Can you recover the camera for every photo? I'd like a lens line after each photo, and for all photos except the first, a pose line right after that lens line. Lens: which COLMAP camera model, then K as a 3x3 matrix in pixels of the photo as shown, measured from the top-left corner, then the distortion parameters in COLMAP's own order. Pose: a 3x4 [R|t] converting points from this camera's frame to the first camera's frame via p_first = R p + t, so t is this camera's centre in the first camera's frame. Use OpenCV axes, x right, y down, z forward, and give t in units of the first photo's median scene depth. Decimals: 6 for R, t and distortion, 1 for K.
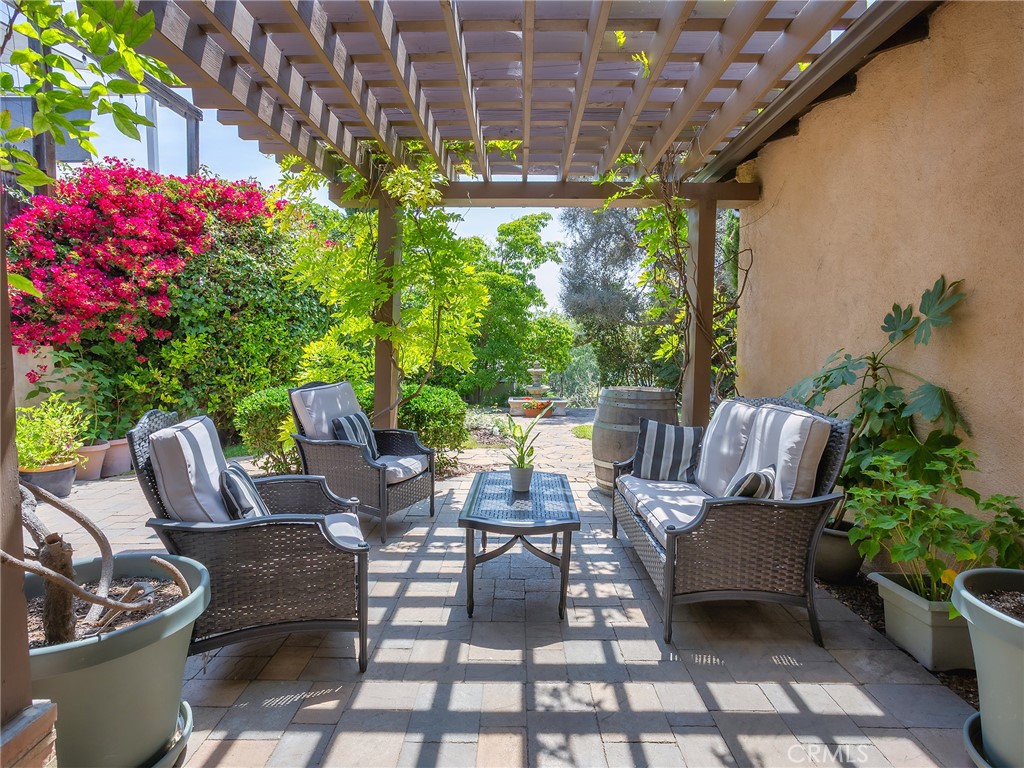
lens RADIAL K [[552.7, 0, 512.9], [0, 552.7, 380.6], [0, 0, 1]] dist [-0.053056, 0.031599]
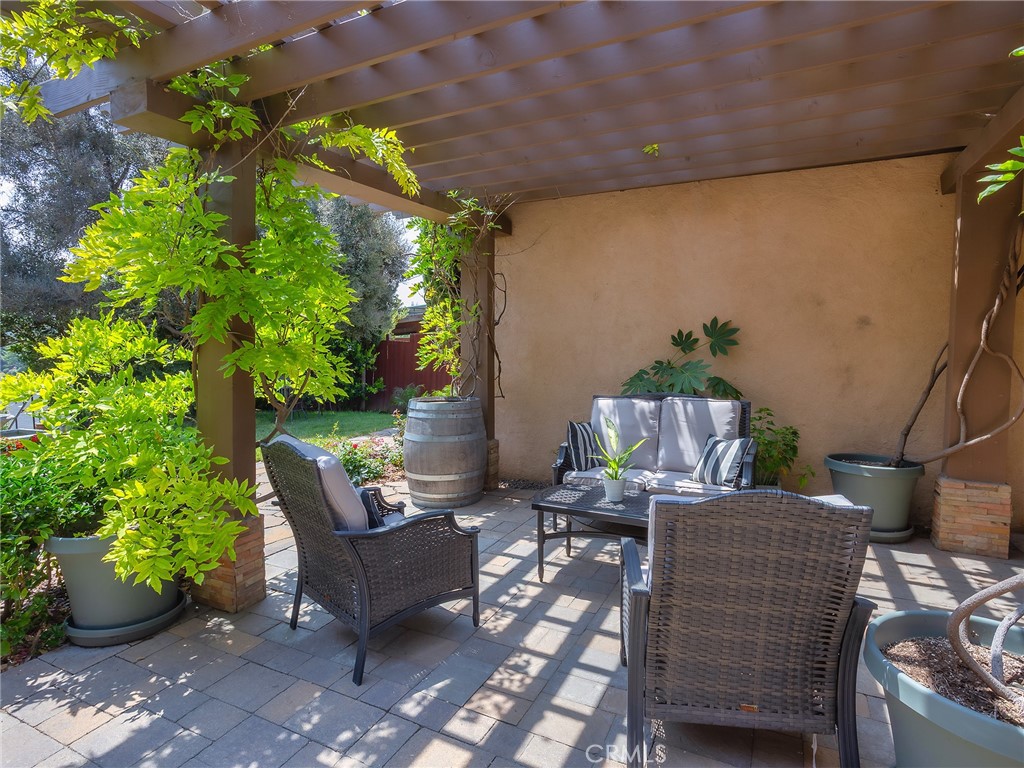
lens RADIAL K [[552.7, 0, 512.9], [0, 552.7, 380.6], [0, 0, 1]] dist [-0.053056, 0.031599]
pose [[0.436475, -0.078469, 0.896288, -0.968280], [0.063385, 0.996396, 0.056366, -0.104192], [-0.897481, 0.032209, 0.439876, 0.656122]]
